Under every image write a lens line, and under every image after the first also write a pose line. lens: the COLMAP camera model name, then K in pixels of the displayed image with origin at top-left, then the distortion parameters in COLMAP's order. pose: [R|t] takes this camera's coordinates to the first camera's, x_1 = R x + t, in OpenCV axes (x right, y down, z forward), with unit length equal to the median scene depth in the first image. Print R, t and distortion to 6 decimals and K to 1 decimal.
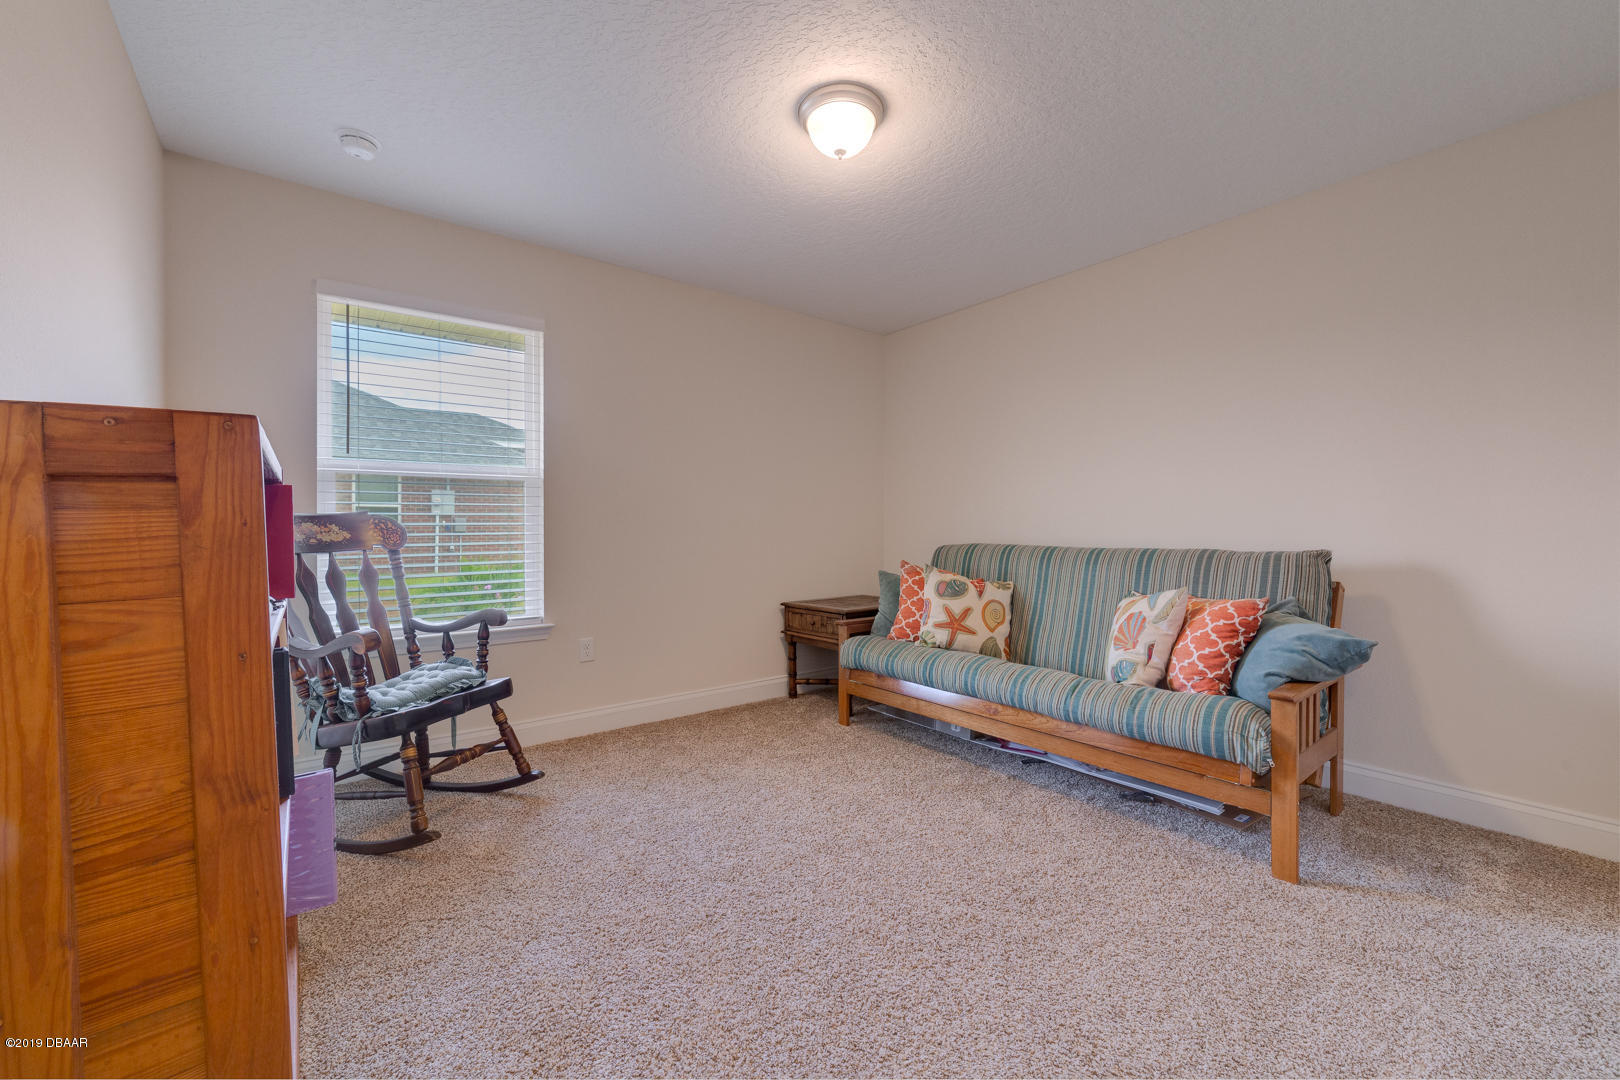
lens RADIAL K [[639.2, 0, 805.2], [0, 639.2, 565.7], [0, 0, 1]] dist [0.004026, -0.000081]
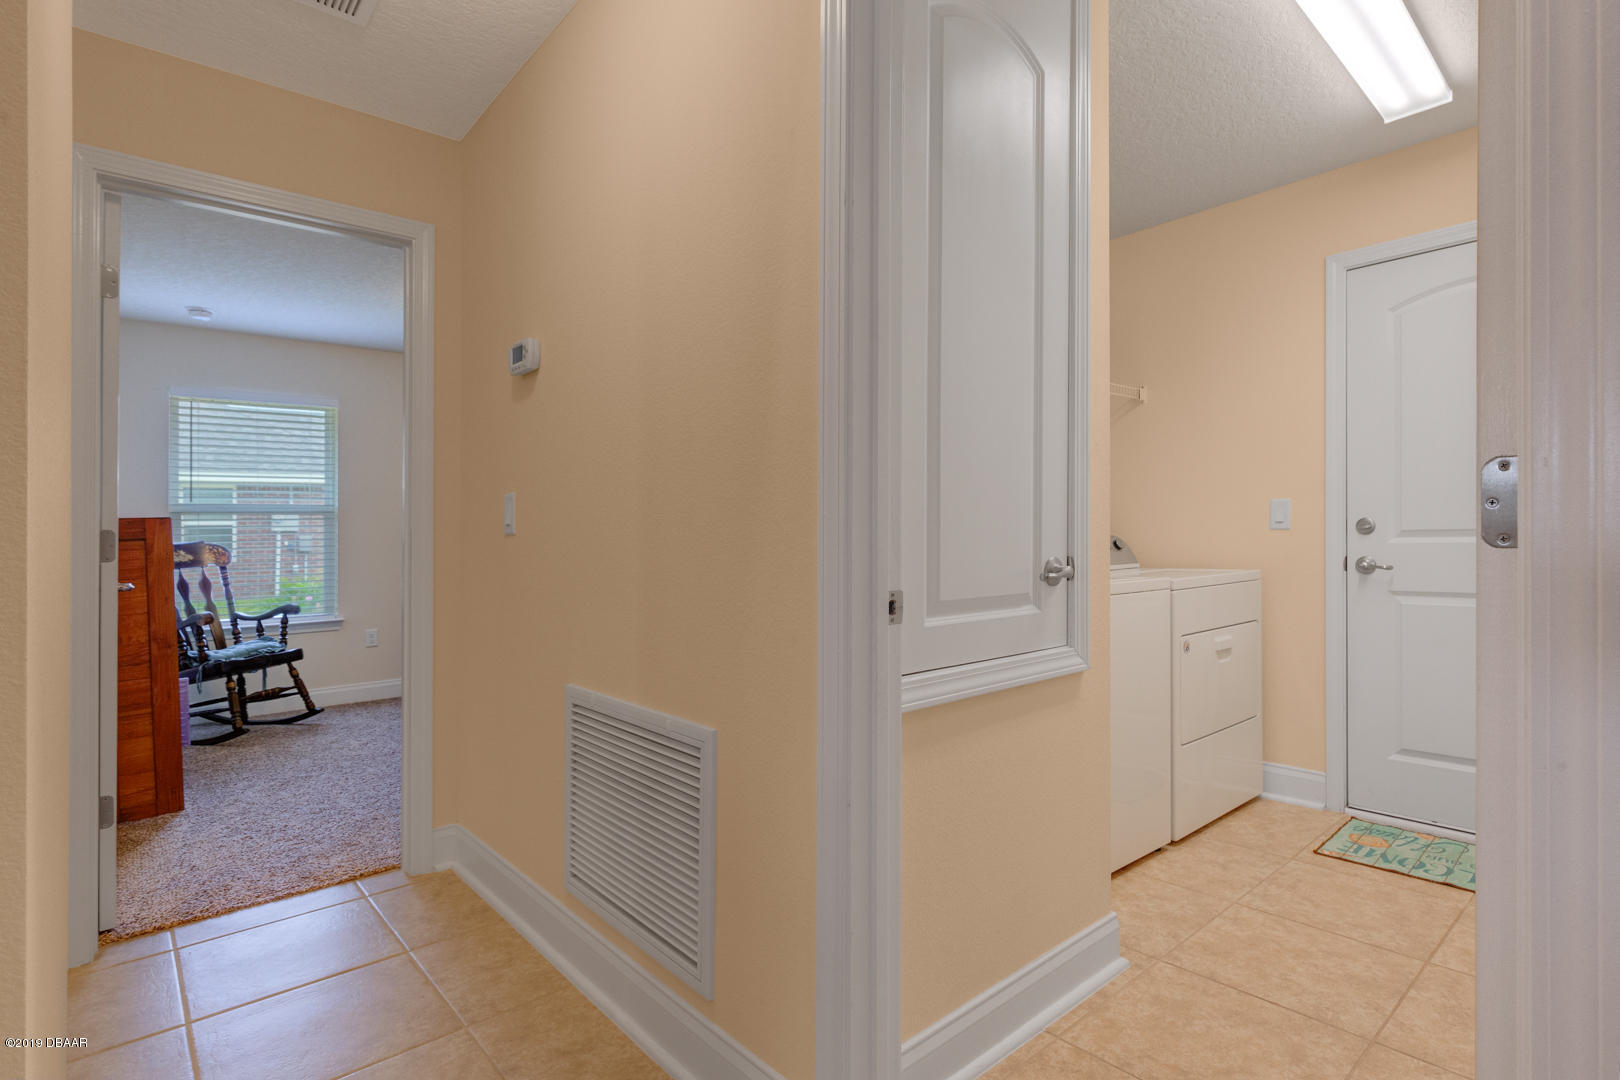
lens RADIAL K [[814.0, 0, 836.1], [0, 814.0, 561.5], [0, 0, 1]] dist [0.003815, -0.000347]
pose [[0.997499, -0.016708, 0.068683, 0.702226], [0.018727, 0.999408, -0.028871, 0.048780], [-0.068160, 0.030085, 0.997221, -1.069116]]
